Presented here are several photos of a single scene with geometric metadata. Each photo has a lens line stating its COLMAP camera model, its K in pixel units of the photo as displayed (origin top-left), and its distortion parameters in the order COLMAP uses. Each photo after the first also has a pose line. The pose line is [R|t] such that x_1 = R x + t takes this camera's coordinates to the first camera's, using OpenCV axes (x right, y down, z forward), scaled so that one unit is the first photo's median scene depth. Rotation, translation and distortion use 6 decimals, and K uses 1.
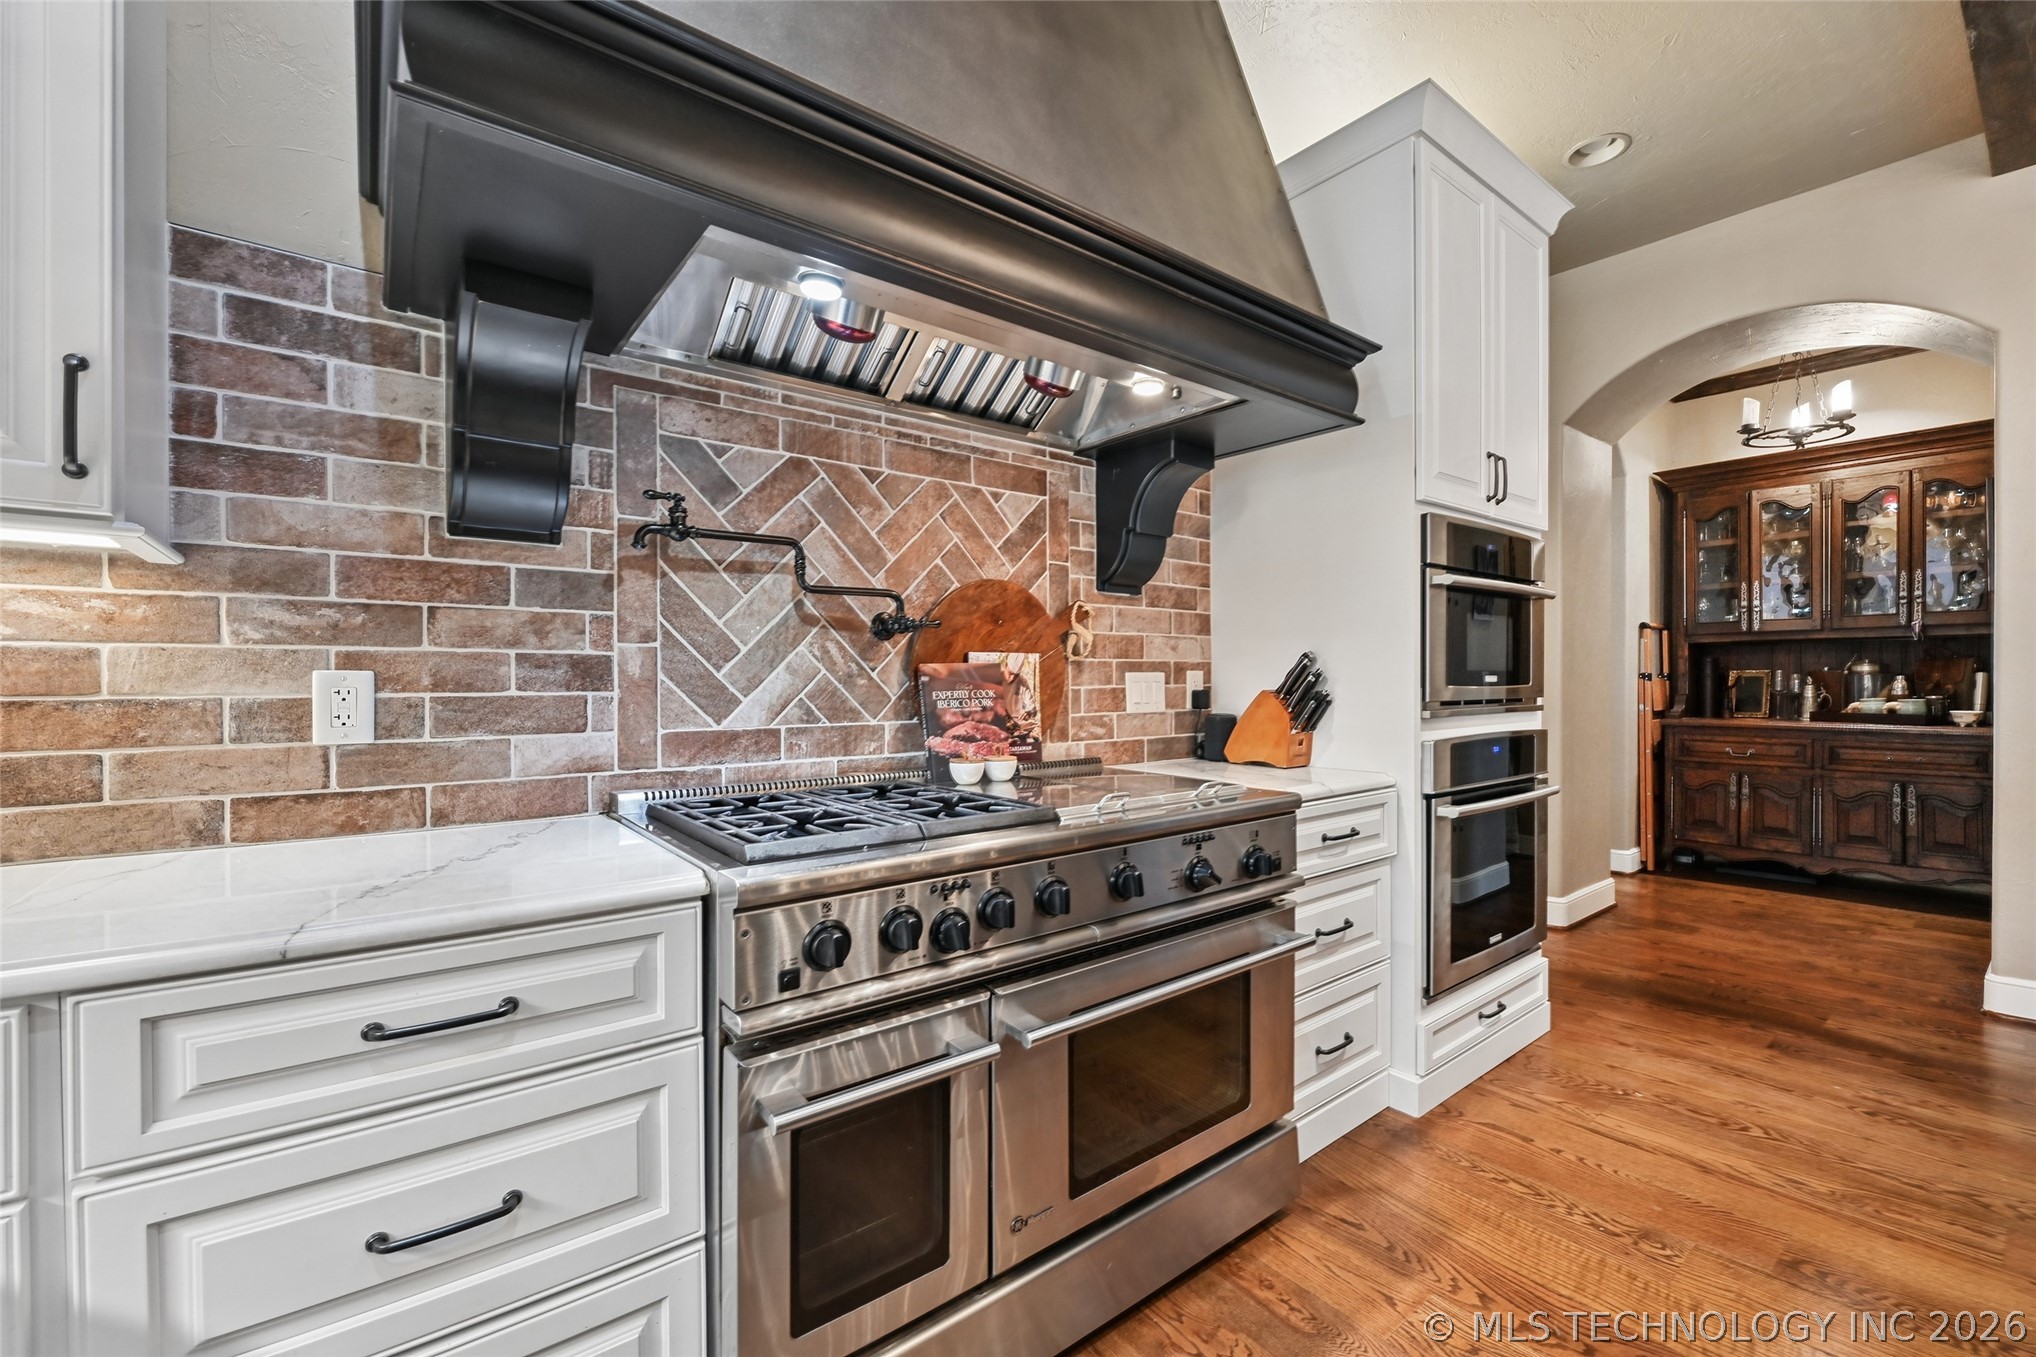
lens RADIAL K [[833.6, 0, 1033.0], [0, 833.6, 687.4], [0, 0, 1]] dist [-0.004450, 0.000819]
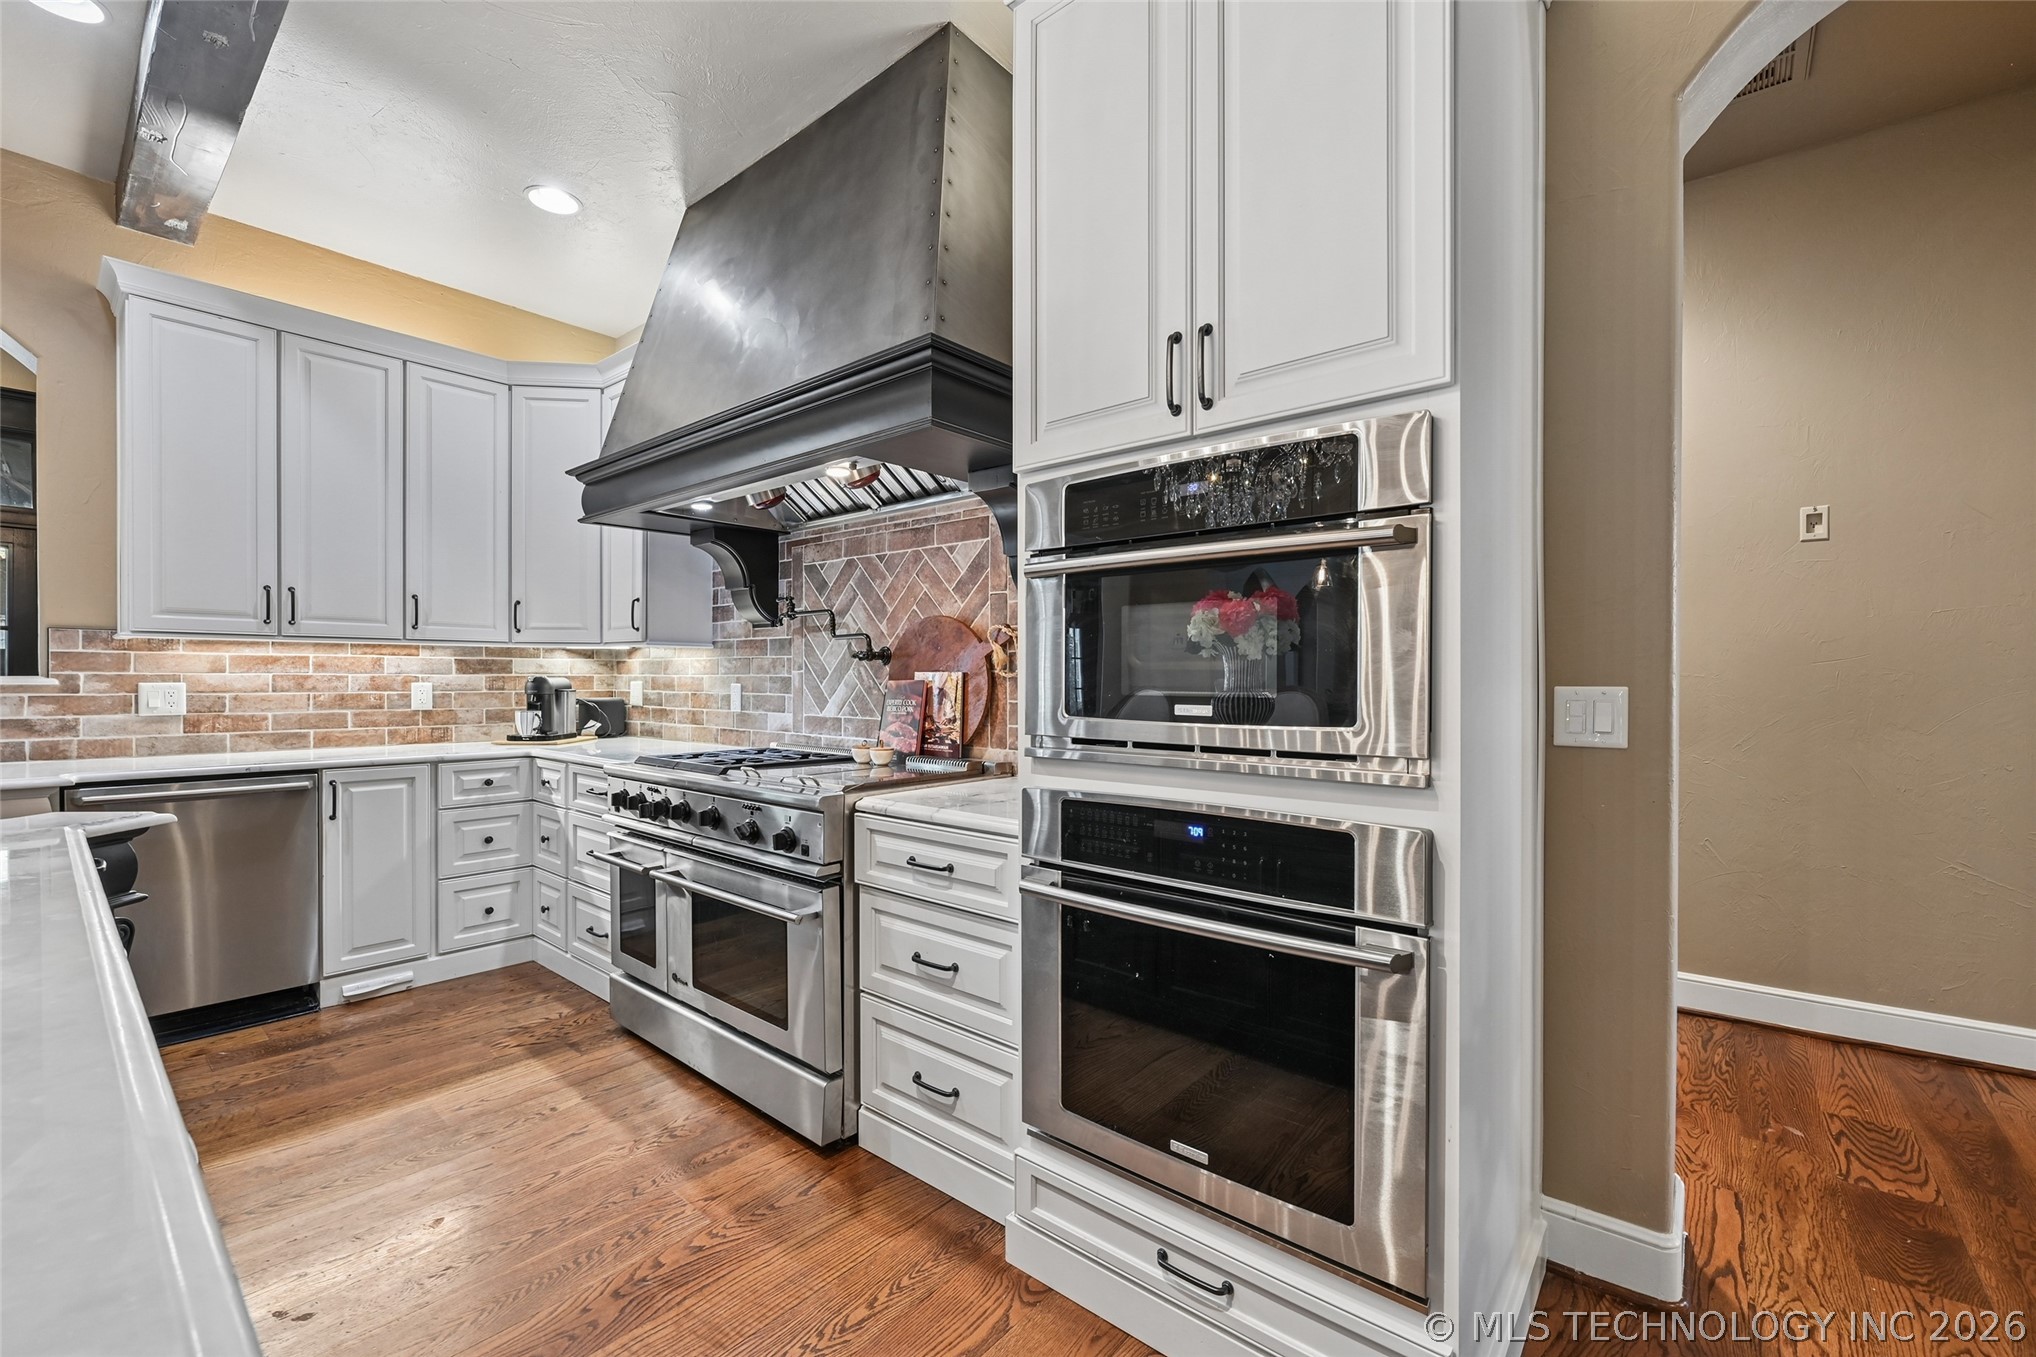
lens RADIAL K [[833.6, 0, 1021.0], [0, 833.6, 679.5], [0, 0, 1]] dist [-0.004450, 0.000819]
pose [[0.202356, 0.008173, -0.979278, 1.344919], [-0.012139, 0.999909, 0.005836, -0.041509], [0.979237, 0.010706, 0.202437, 0.925590]]
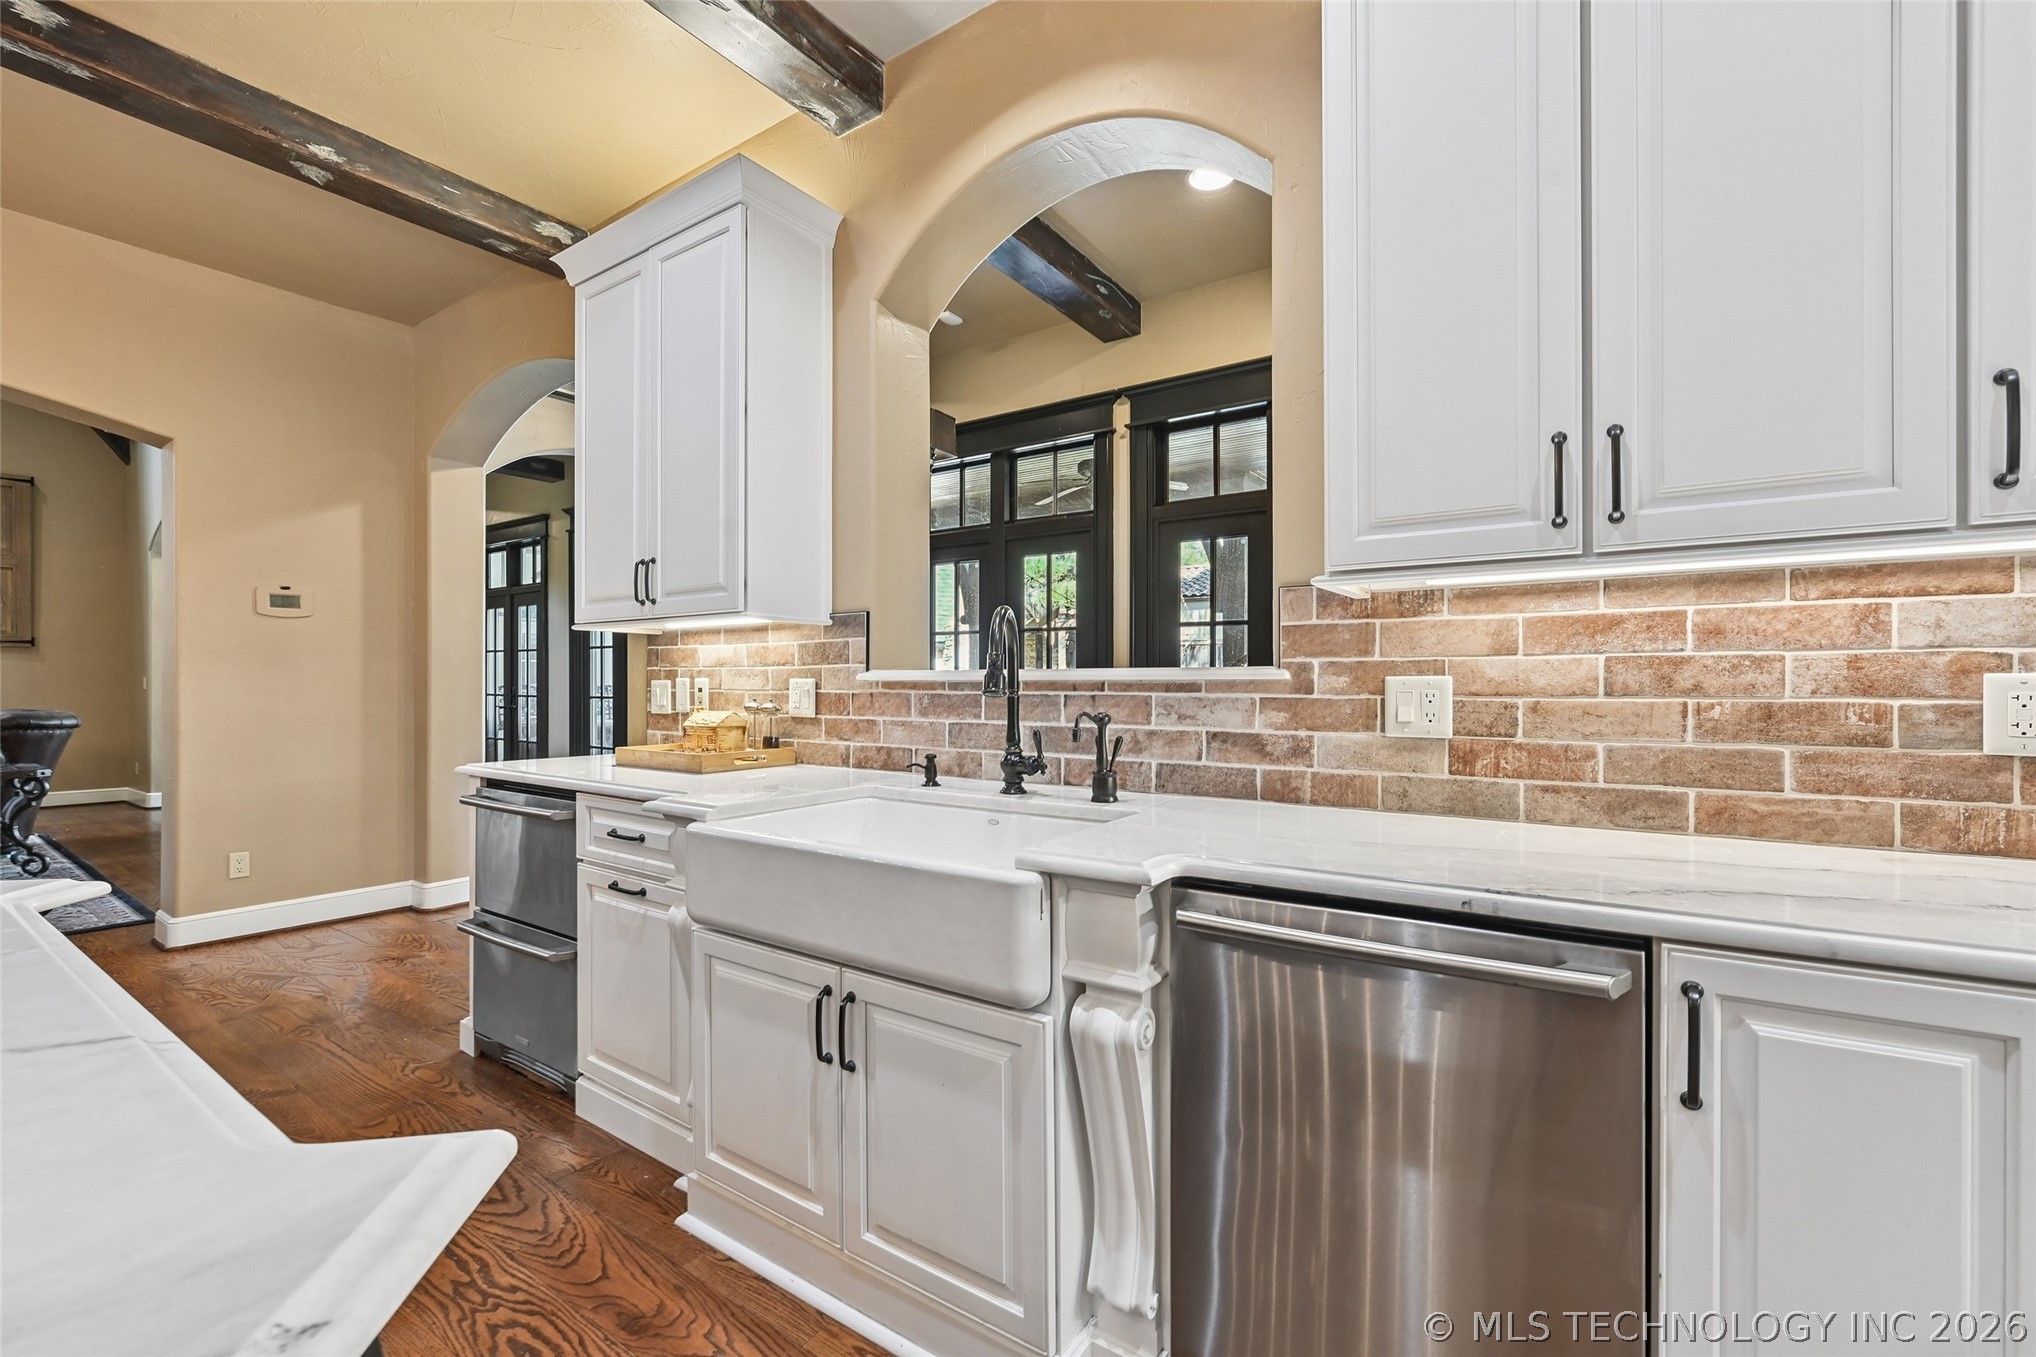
lens RADIAL K [[833.6, 0, 1048.0], [0, 833.6, 688.6], [0, 0, 1]] dist [-0.004450, 0.000819]
pose [[-0.950130, 0.008691, -0.311734, 0.106496], [0.003728, 0.999857, 0.016514, -0.009258], [0.311833, 0.014529, -0.950026, 0.340048]]
